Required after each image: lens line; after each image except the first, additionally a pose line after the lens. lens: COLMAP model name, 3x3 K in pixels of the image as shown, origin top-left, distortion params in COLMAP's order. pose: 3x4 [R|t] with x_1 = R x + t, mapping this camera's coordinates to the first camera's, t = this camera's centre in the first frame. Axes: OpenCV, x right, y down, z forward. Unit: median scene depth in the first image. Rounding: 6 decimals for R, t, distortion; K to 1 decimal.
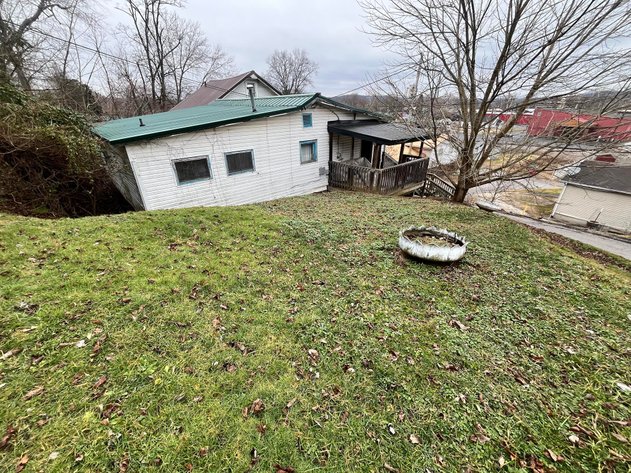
lens RADIAL K [[256.3, 0, 315.5], [0, 256.3, 236.5], [0, 0, 1]] dist [-0.003570, -0.000081]
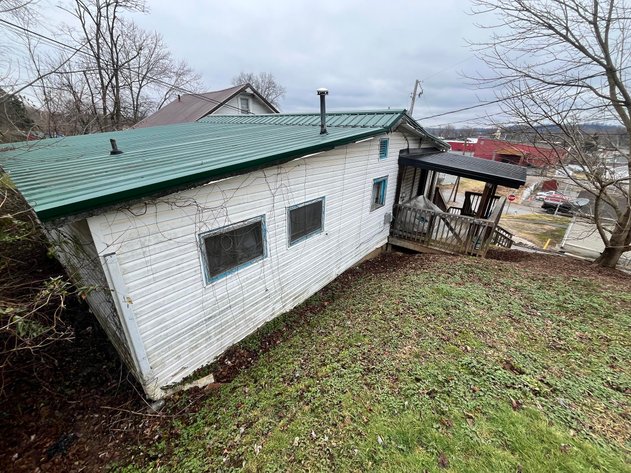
lens RADIAL K [[256.3, 0, 315.5], [0, 256.3, 236.5], [0, 0, 1]] dist [-0.003570, -0.000081]
pose [[0.988785, -0.025988, 0.147069, -0.250740], [0.037061, 0.996639, -0.073060, -0.148770], [-0.144676, 0.077691, 0.986424, 0.313884]]
